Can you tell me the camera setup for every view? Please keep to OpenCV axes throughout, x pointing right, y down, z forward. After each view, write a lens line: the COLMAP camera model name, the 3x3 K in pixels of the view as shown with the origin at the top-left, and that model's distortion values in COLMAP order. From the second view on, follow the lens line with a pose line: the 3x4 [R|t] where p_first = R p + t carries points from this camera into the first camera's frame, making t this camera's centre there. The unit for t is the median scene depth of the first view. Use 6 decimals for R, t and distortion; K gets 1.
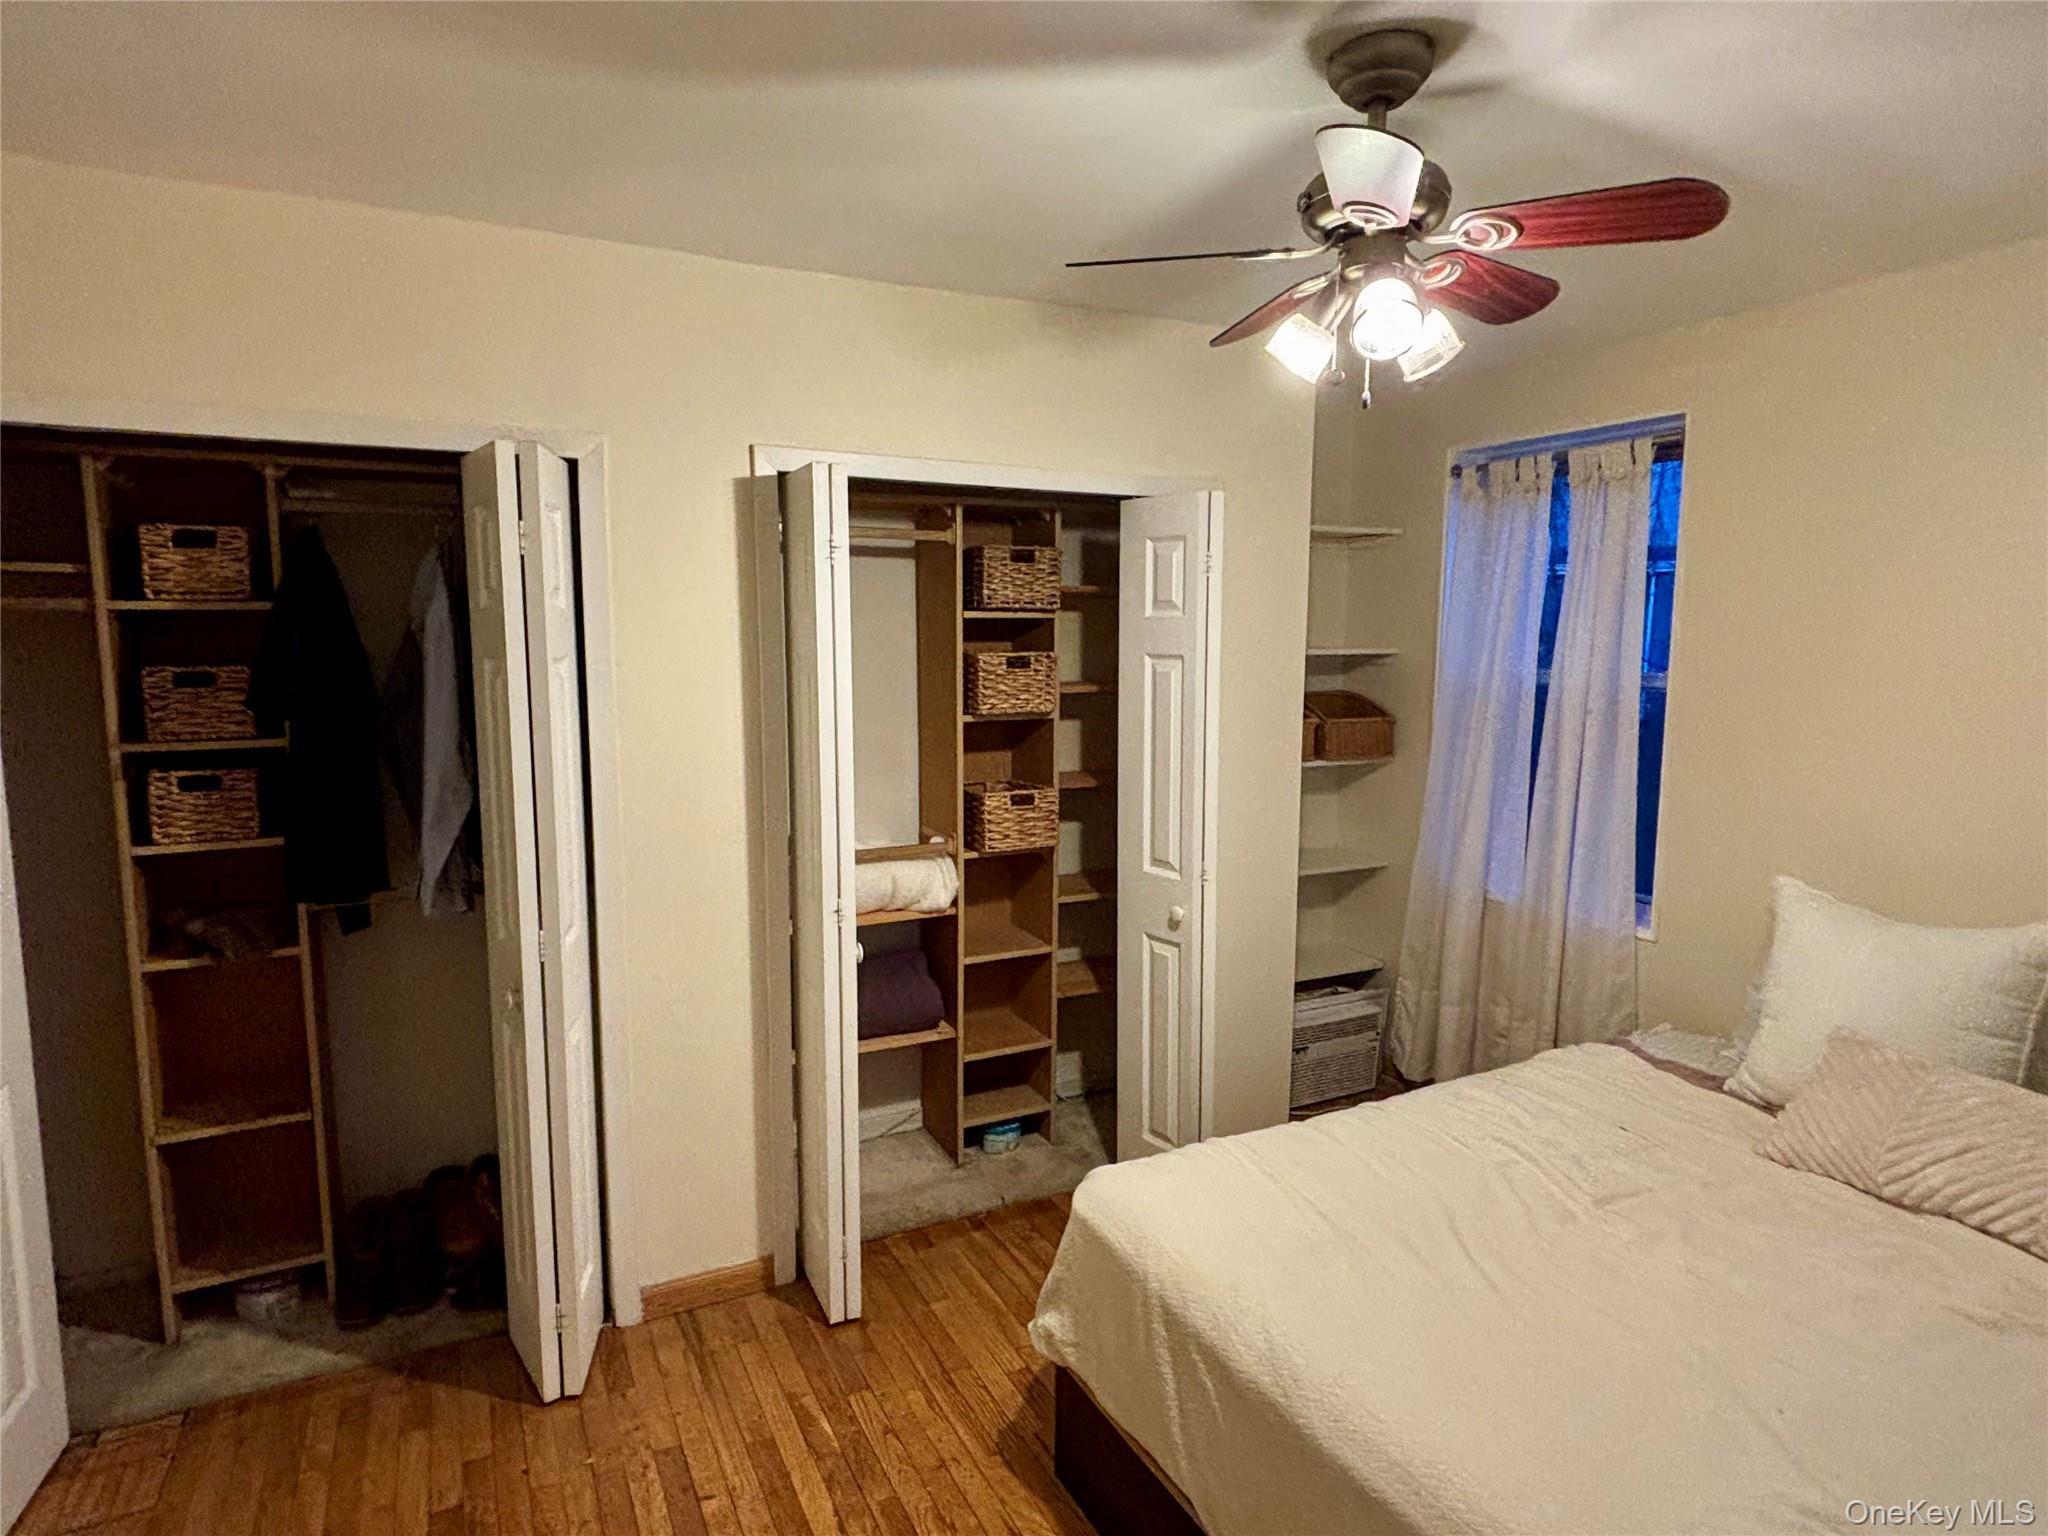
lens RADIAL K [[1140.0, 0, 1018.2], [0, 1140.0, 773.3], [0, 0, 1]] dist [0.015732, -0.002873]
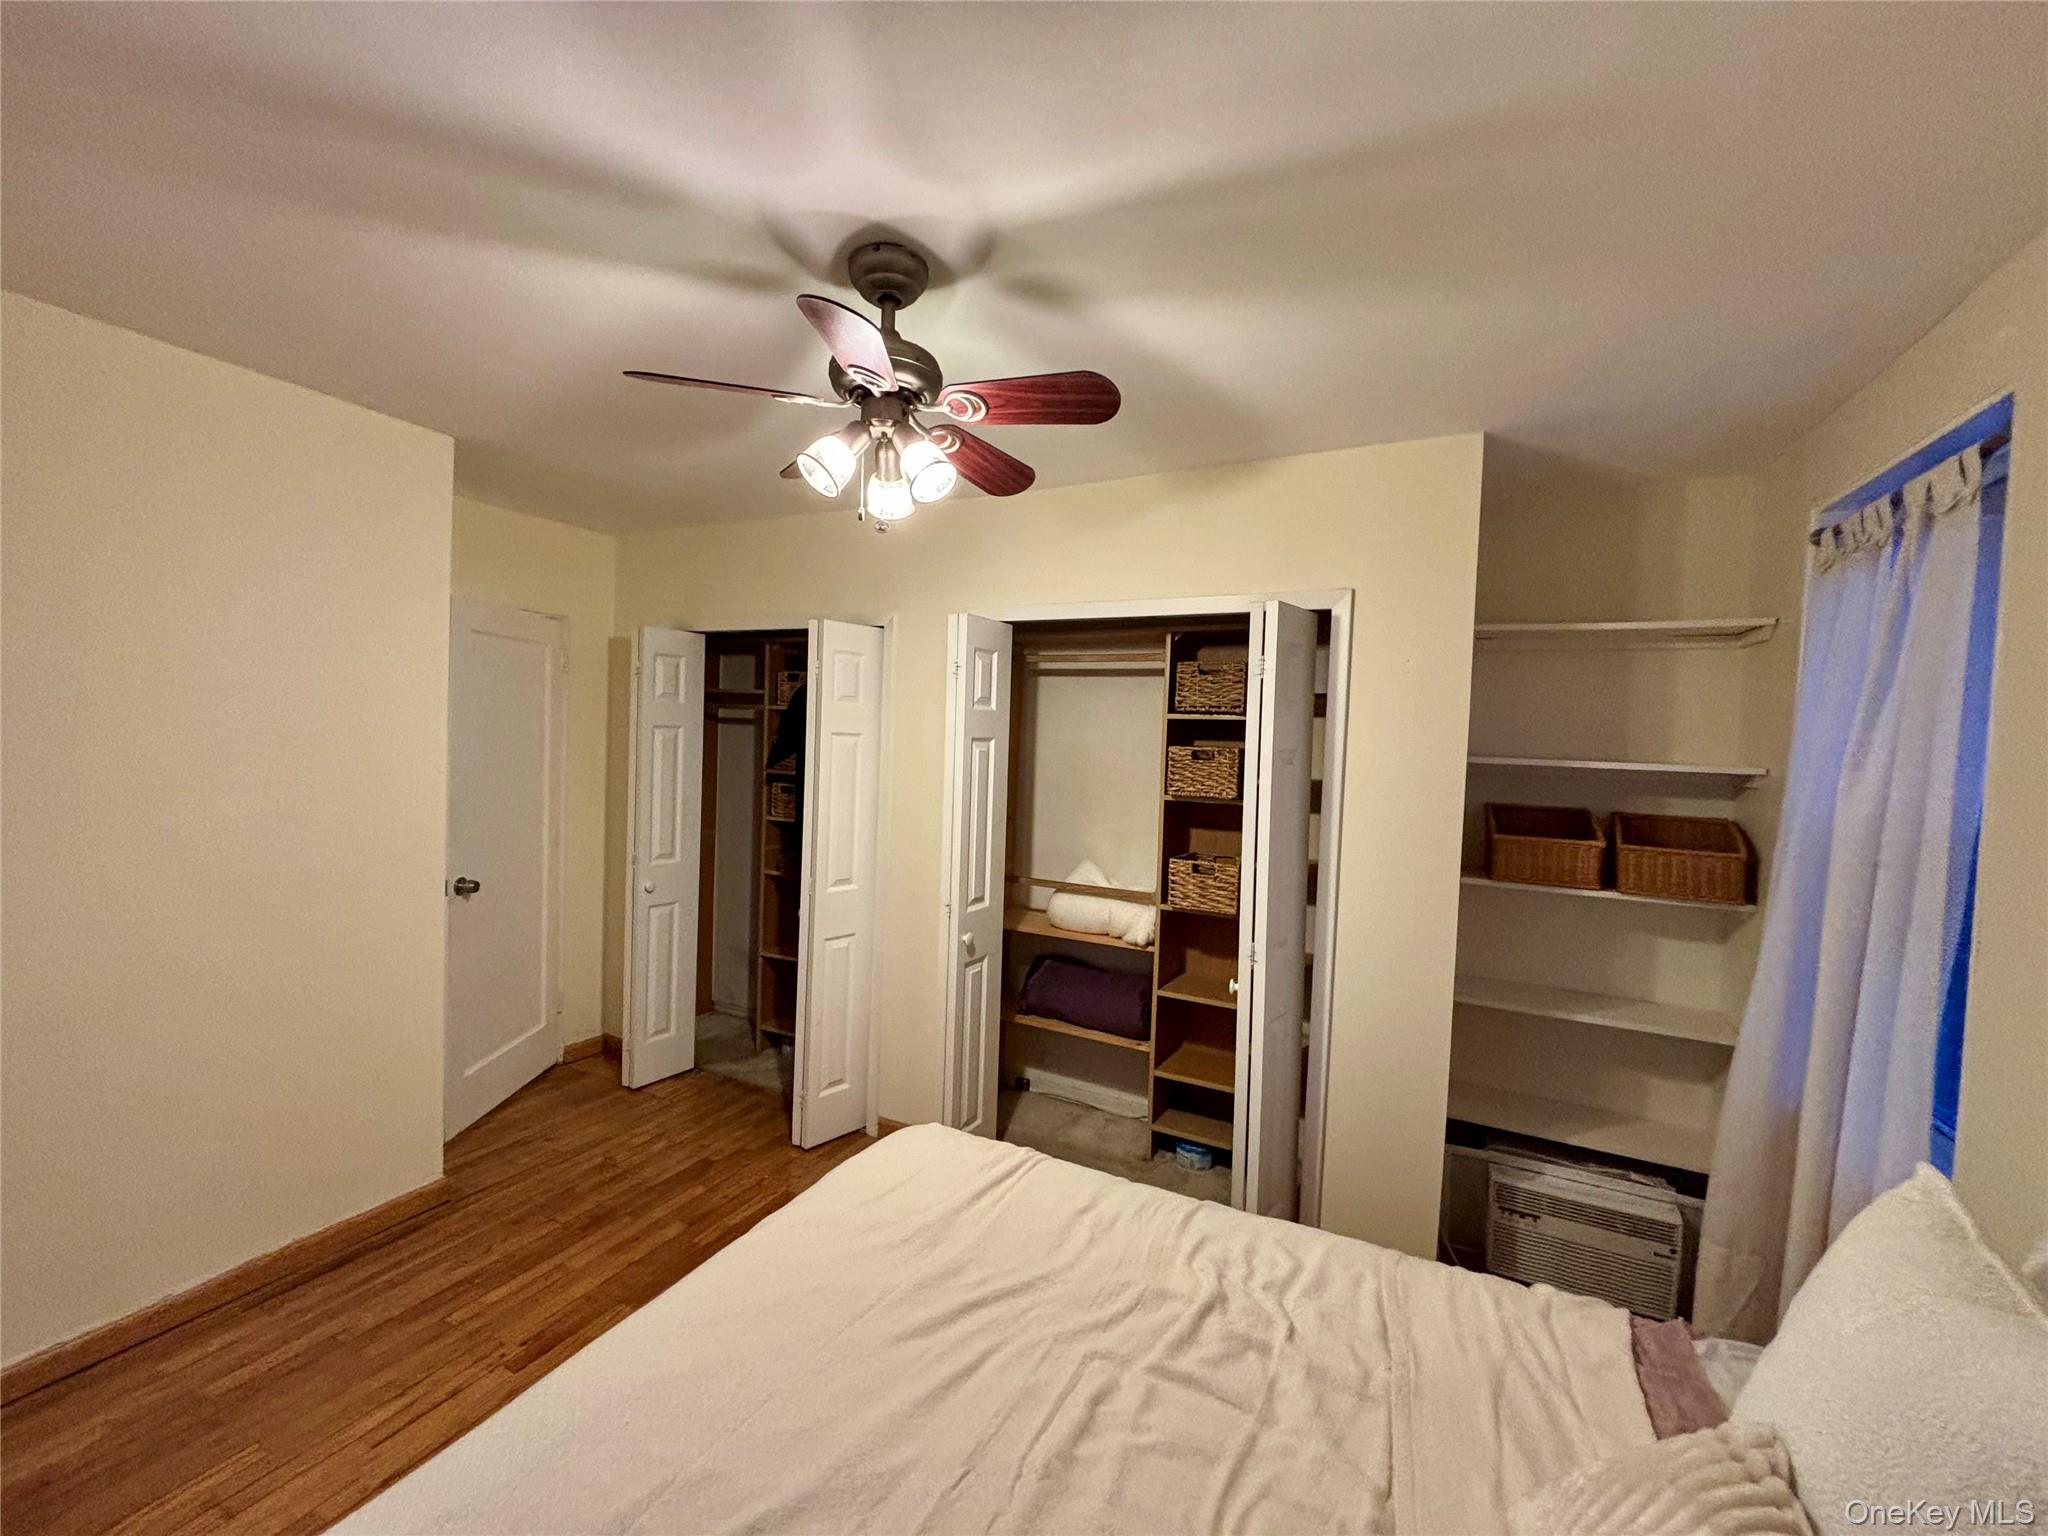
lens RADIAL K [[824.2, 0, 1022.3], [0, 824.2, 766.3], [0, 0, 1]] dist [0.000721, 0.001030]
pose [[0.597243, 0.049789, -0.800513, 0.632927], [-0.133288, 0.990354, -0.037846, -0.028661], [0.790908, 0.129302, 0.598119, 0.342574]]
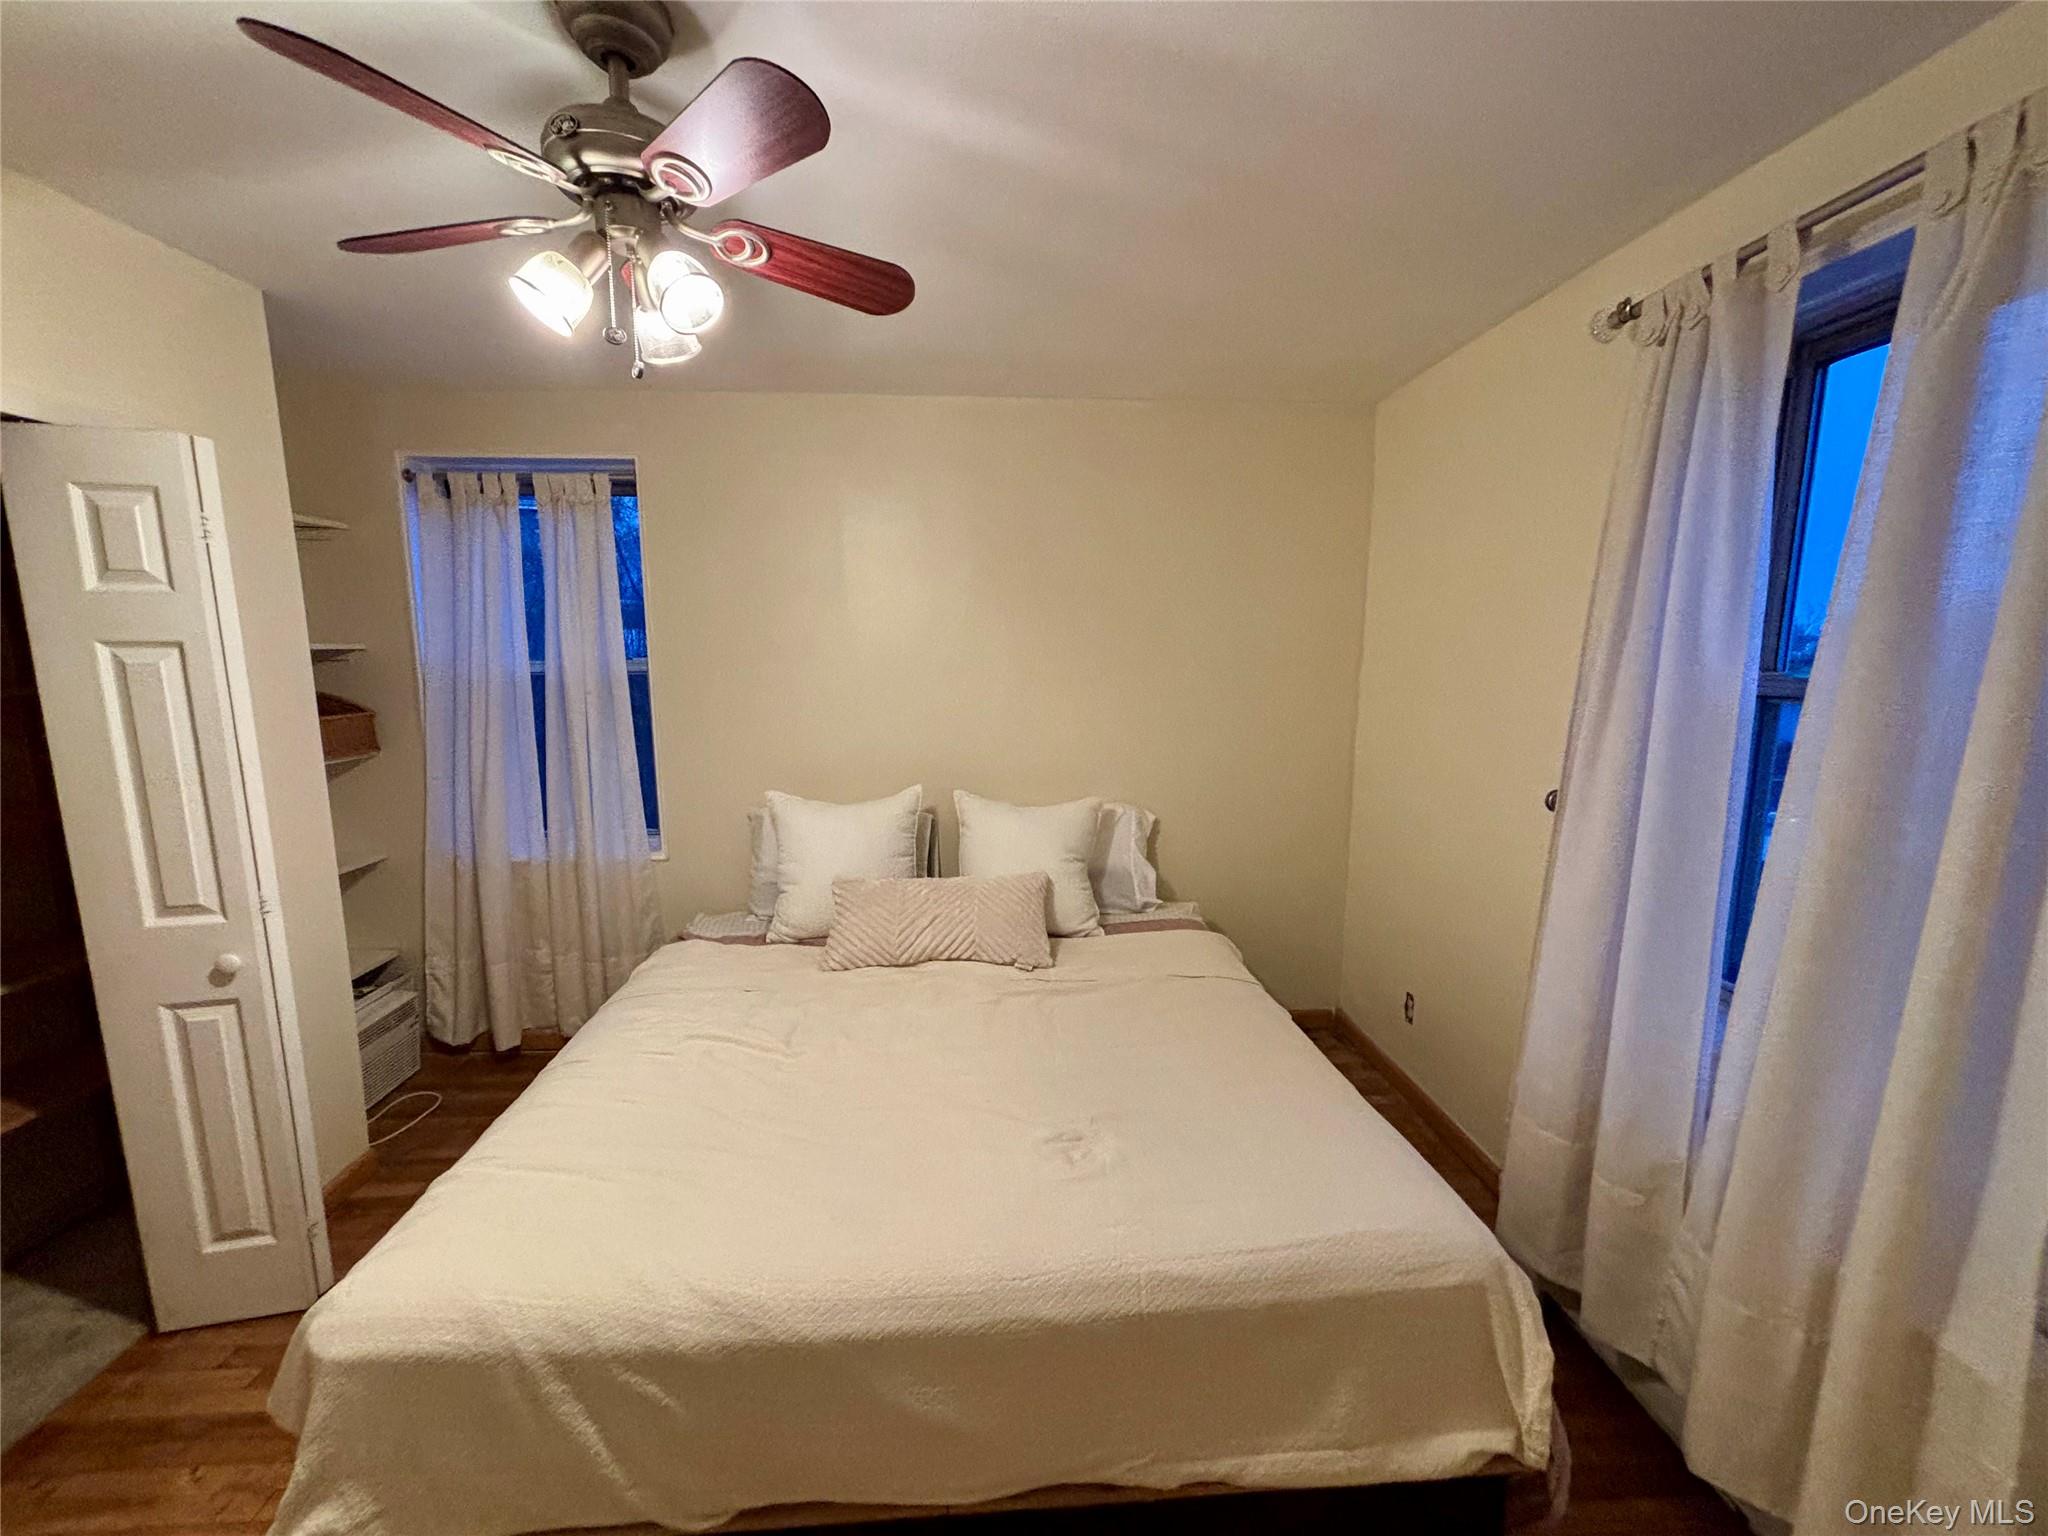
lens RADIAL K [[824.2, 0, 1027.9], [0, 824.2, 768.3], [0, 0, 1]] dist [0.000721, 0.001030]
pose [[0.391731, -0.137803, 0.909702, -0.152634], [0.117993, 0.988080, 0.098867, -0.004606], [-0.912483, 0.068610, 0.403322, 0.232399]]
